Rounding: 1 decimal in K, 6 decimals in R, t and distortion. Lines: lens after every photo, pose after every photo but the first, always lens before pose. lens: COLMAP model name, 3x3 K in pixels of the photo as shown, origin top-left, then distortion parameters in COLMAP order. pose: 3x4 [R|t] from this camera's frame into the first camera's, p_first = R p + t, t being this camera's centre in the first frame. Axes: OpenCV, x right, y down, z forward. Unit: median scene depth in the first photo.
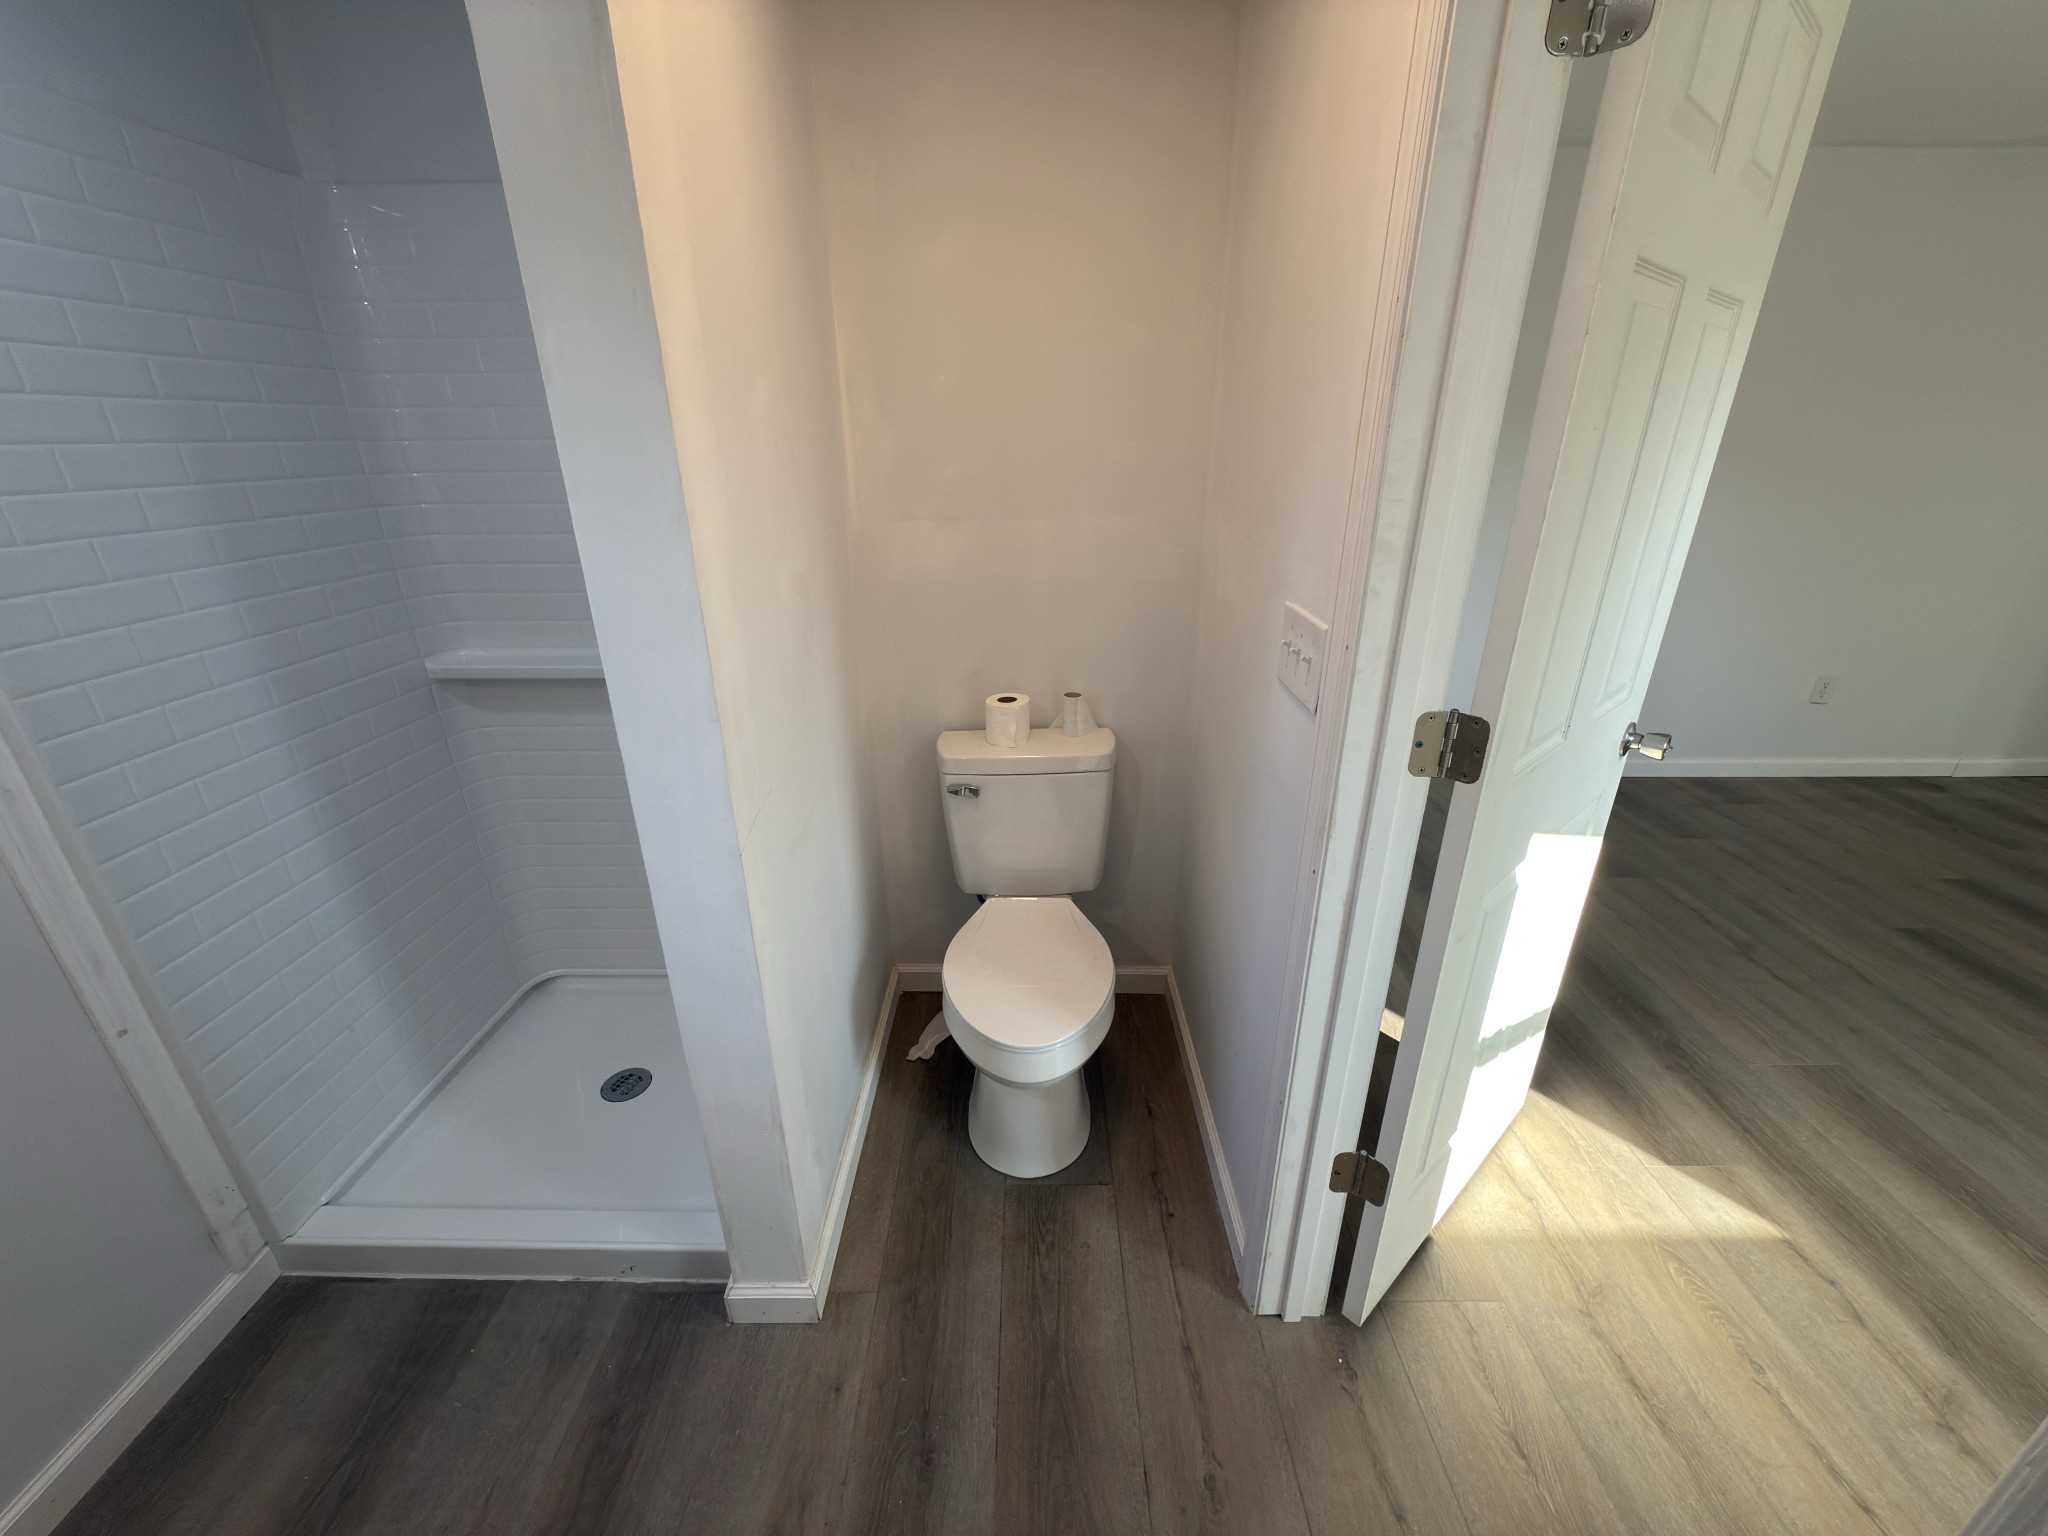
lens RADIAL K [[818.4, 0, 1027.4], [0, 818.4, 773.2], [0, 0, 1]] dist [0.000805, 0.000356]
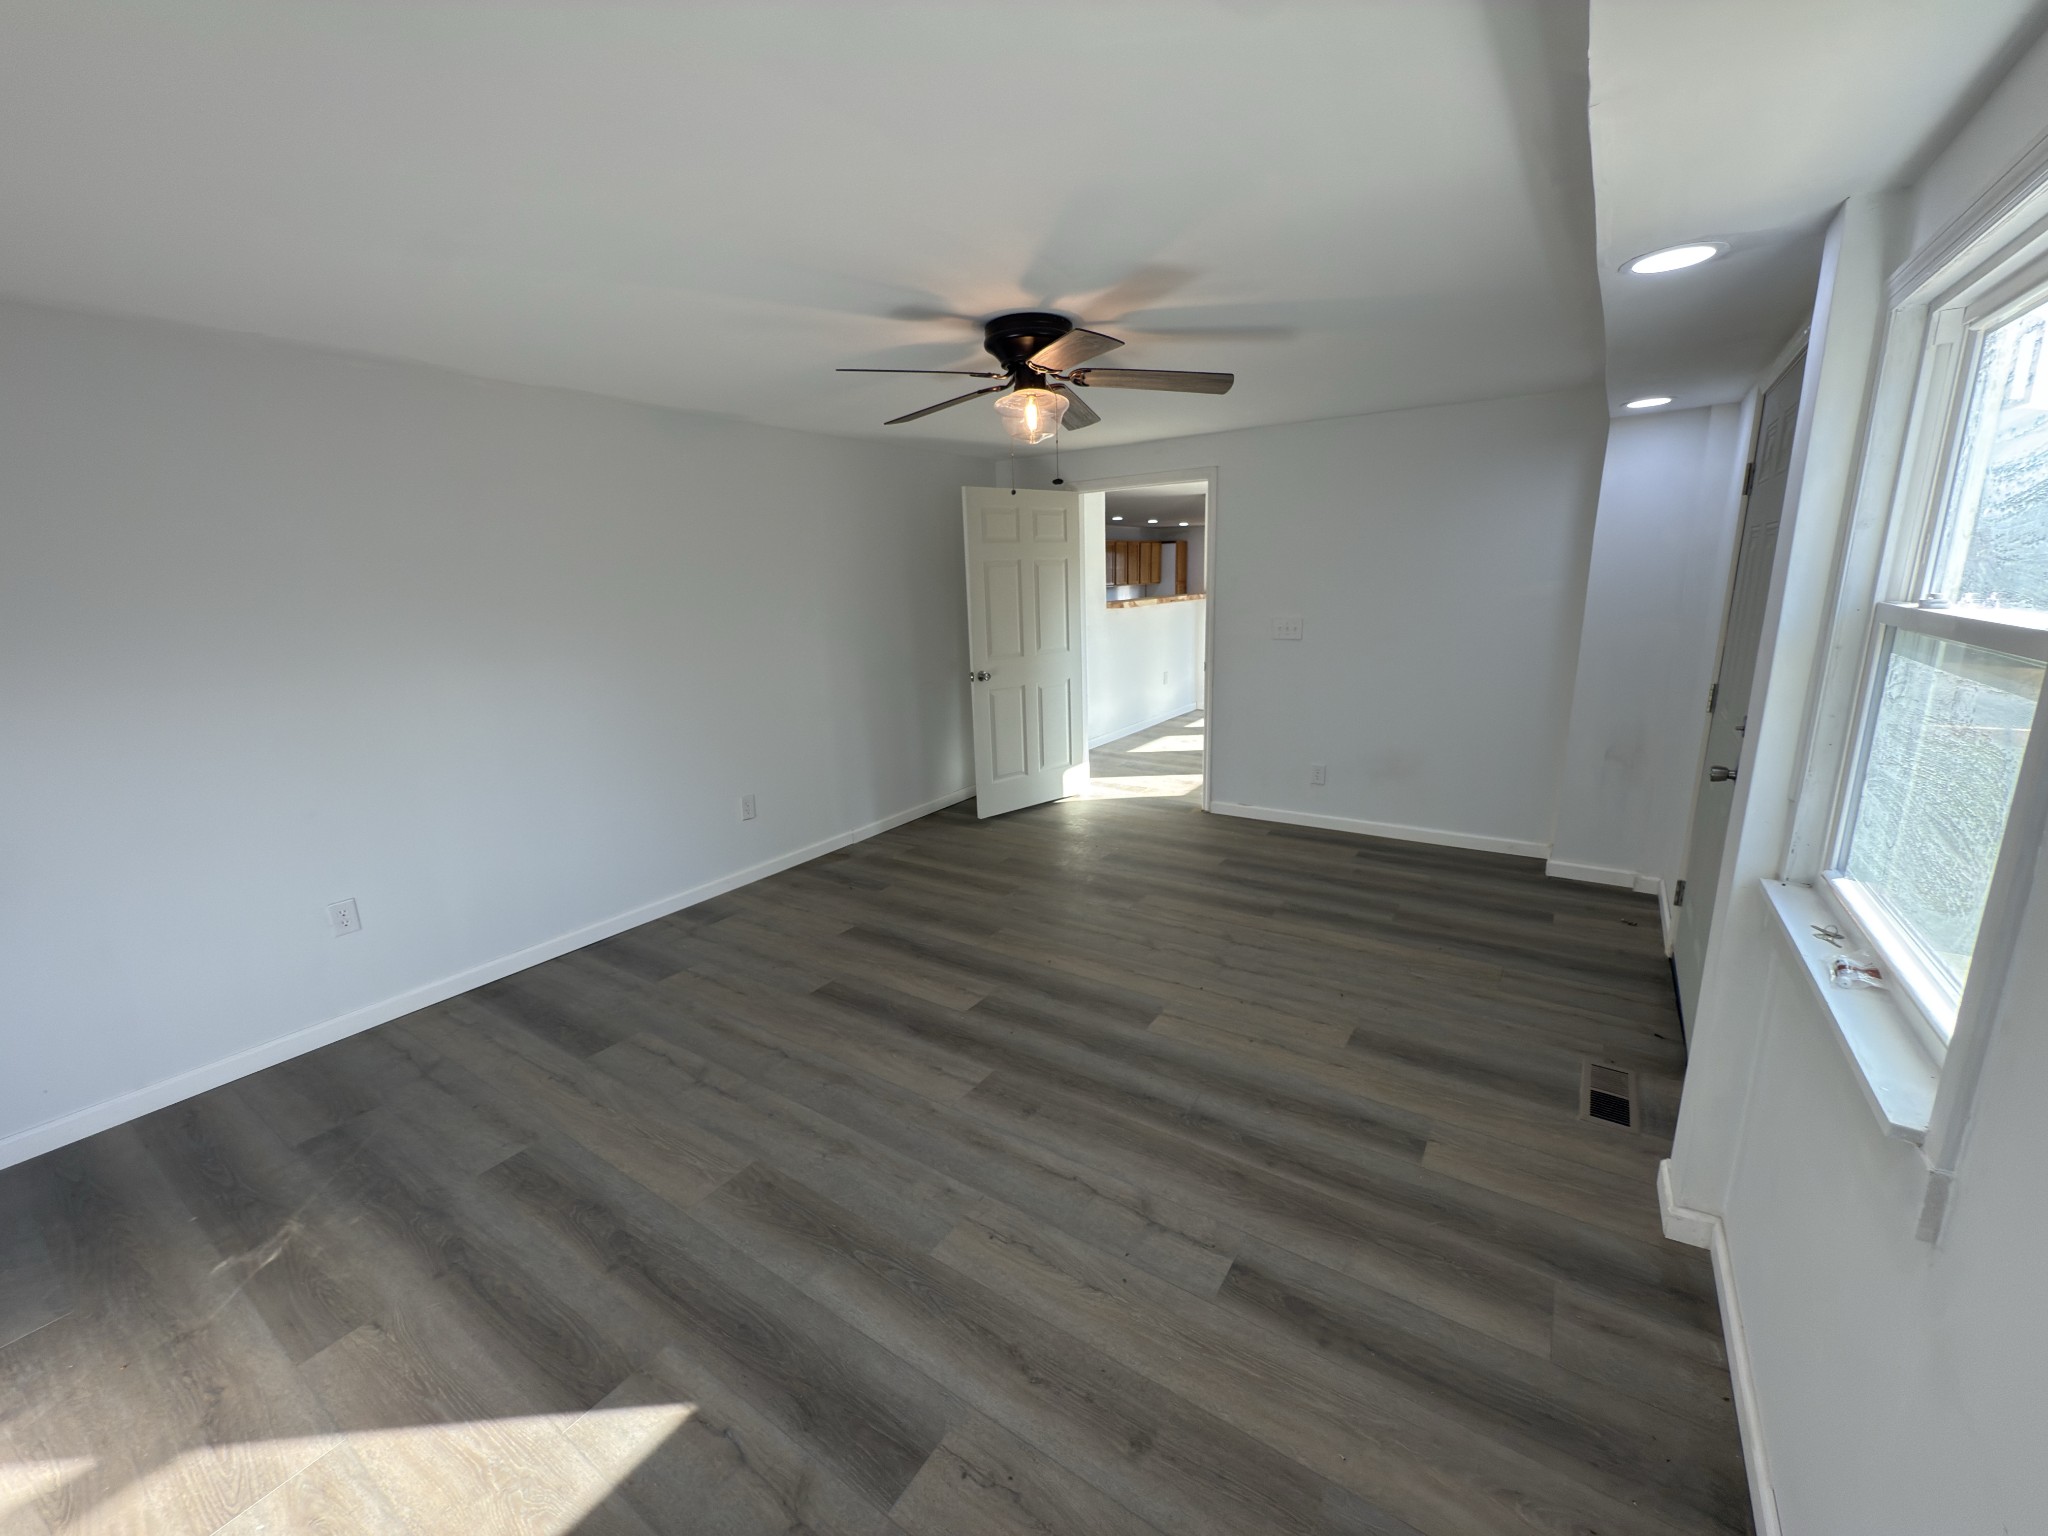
lens RADIAL K [[815.8, 0, 1022.3], [0, 815.8, 795.4], [0, 0, 1]] dist [0.001006, 0.000864]
pose [[0.558759, -0.229262, 0.797012, 0.310730], [0.350664, 0.936207, 0.023463, -0.005415], [-0.751547, 0.266373, 0.603508, -0.052037]]
